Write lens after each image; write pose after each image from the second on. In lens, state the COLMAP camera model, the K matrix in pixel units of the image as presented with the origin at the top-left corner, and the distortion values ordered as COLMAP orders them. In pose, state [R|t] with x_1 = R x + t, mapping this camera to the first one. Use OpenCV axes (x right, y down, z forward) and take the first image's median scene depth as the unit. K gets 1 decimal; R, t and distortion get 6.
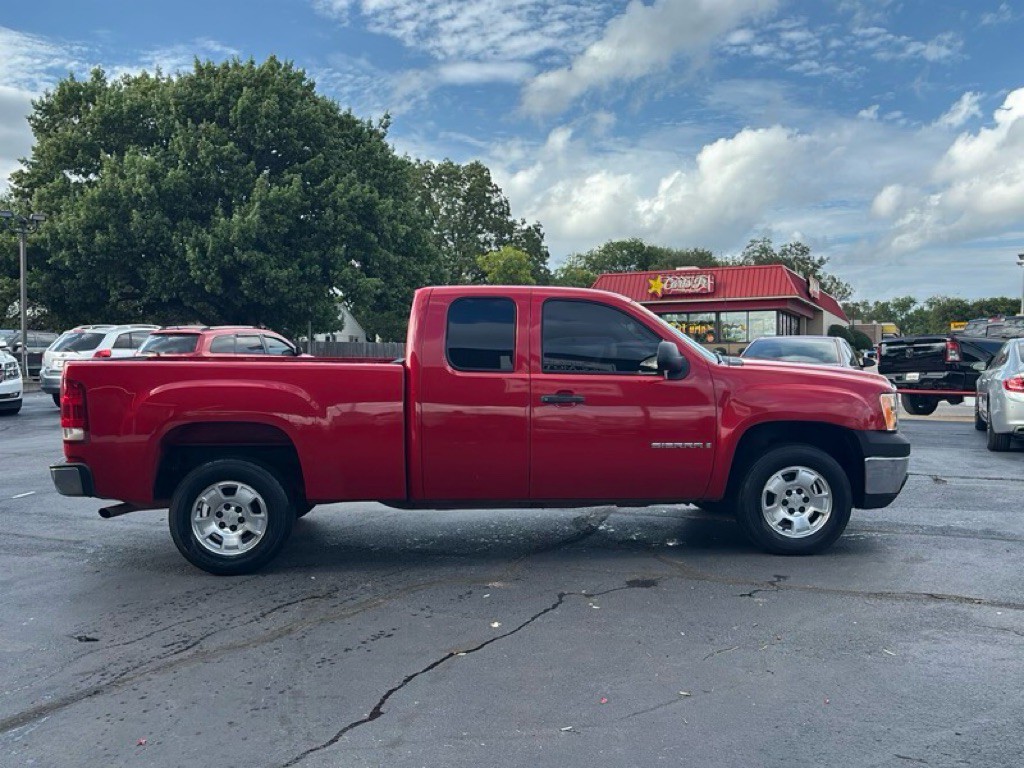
lens RADIAL K [[977.1, 0, 510.2], [0, 977.1, 389.7], [0, 0, 1]] dist [0.023260, 0.000000]
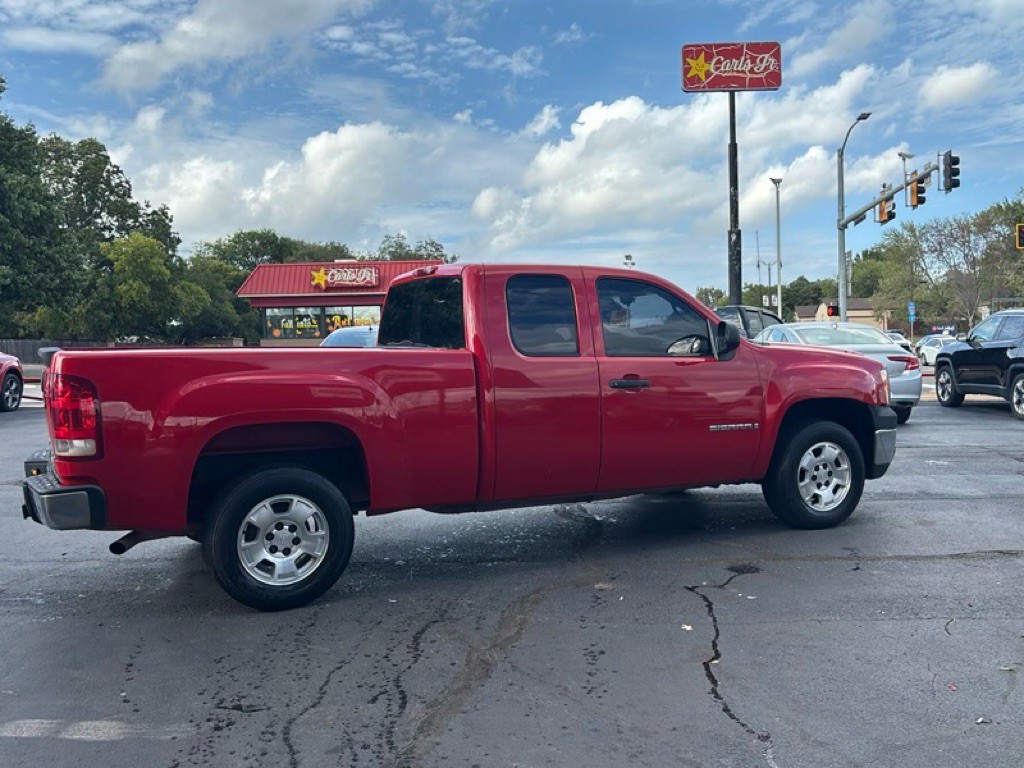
lens RADIAL K [[977.1, 0, 504.0], [0, 977.1, 406.5], [0, 0, 1]] dist [0.023260, 0.000000]
pose [[0.927022, -0.037096, 0.373167, -0.056124], [0.028542, 0.999188, 0.028422, 0.000263], [-0.373919, -0.015697, 0.927329, 0.023756]]
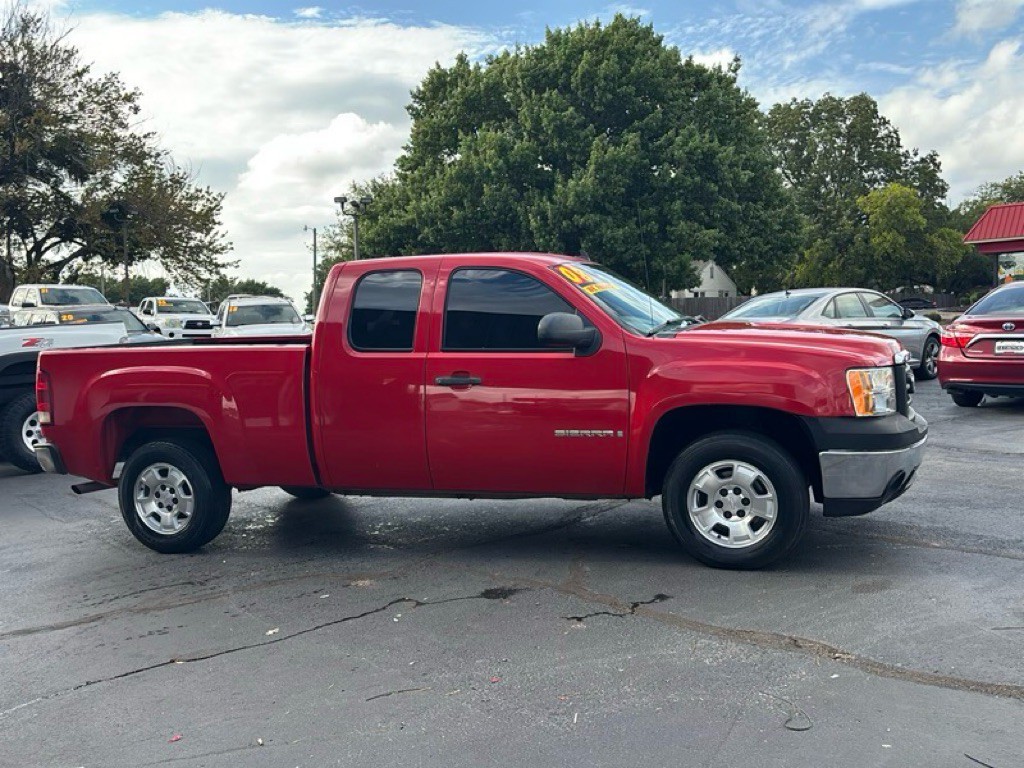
lens RADIAL K [[977.1, 0, 512.3], [0, 977.1, 389.6], [0, 0, 1]] dist [0.023260, 0.000000]
pose [[0.917082, -0.006443, -0.398646, 0.062474], [0.024750, 0.998861, 0.040793, -0.002353], [0.397929, -0.047277, 0.916197, 0.027275]]
